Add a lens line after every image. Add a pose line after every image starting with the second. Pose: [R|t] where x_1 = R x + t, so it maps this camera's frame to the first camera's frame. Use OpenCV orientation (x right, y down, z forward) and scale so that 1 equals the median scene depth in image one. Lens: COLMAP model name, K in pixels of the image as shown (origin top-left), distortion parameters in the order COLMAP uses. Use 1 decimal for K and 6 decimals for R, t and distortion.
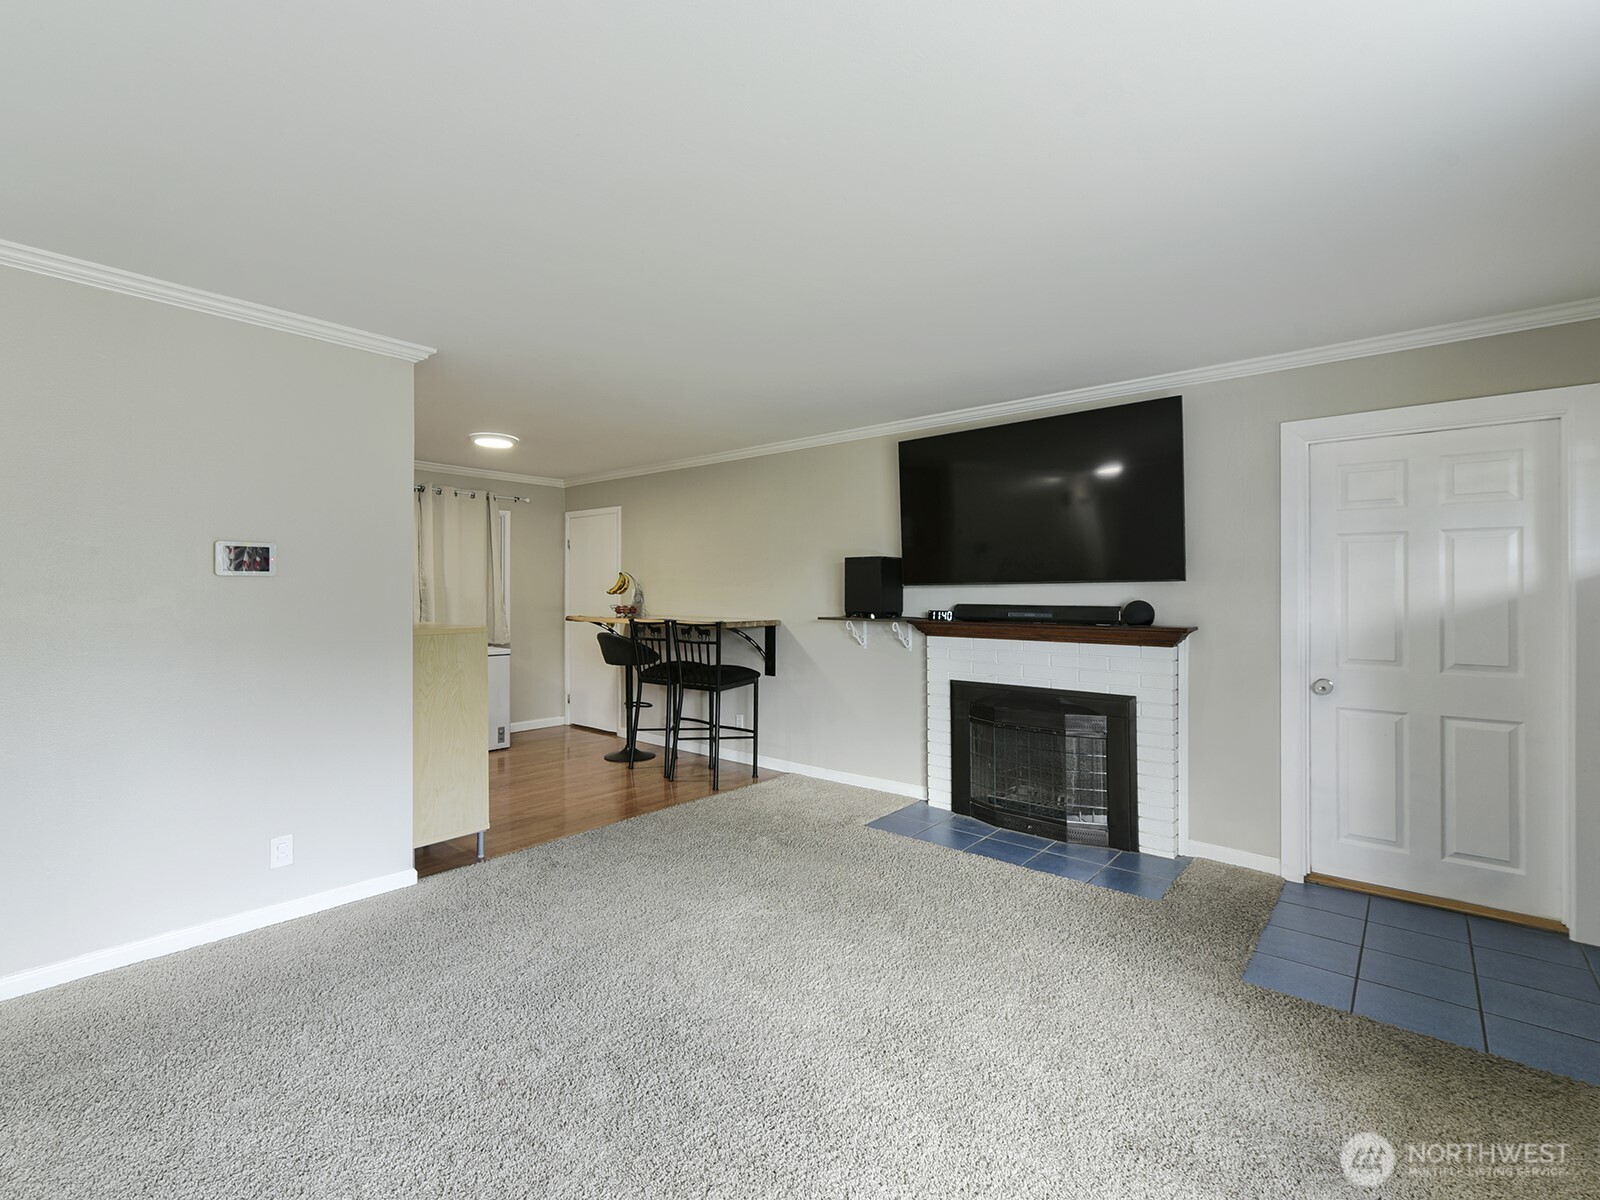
lens RADIAL K [[733.0, 0, 801.3], [0, 733.0, 588.2], [0, 0, 1]] dist [-0.014938, -0.000960]
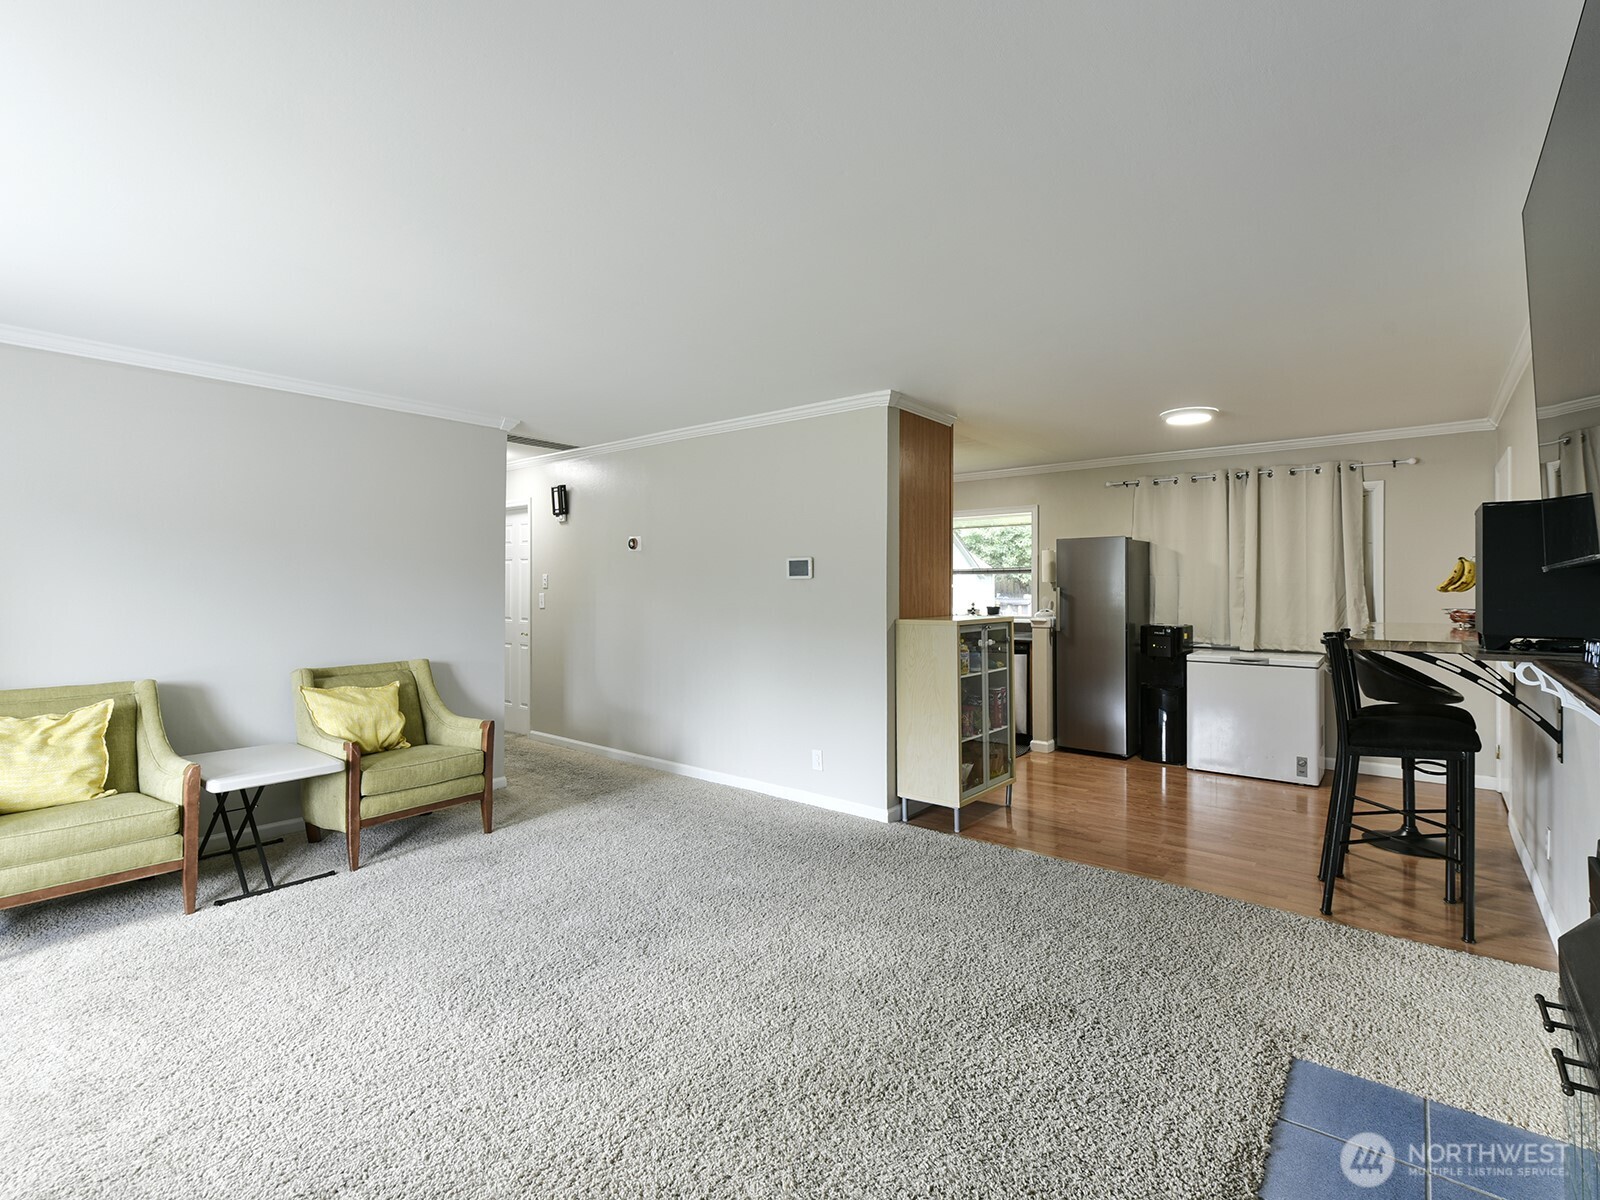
lens RADIAL K [[733.0, 0, 797.0], [0, 733.0, 599.2], [0, 0, 1]] dist [-0.014938, -0.000960]
pose [[0.016393, 0.011832, -0.999796, 0.571012], [0.006478, 0.999908, 0.011940, 0.005910], [0.999845, -0.006672, 0.016315, 0.660666]]
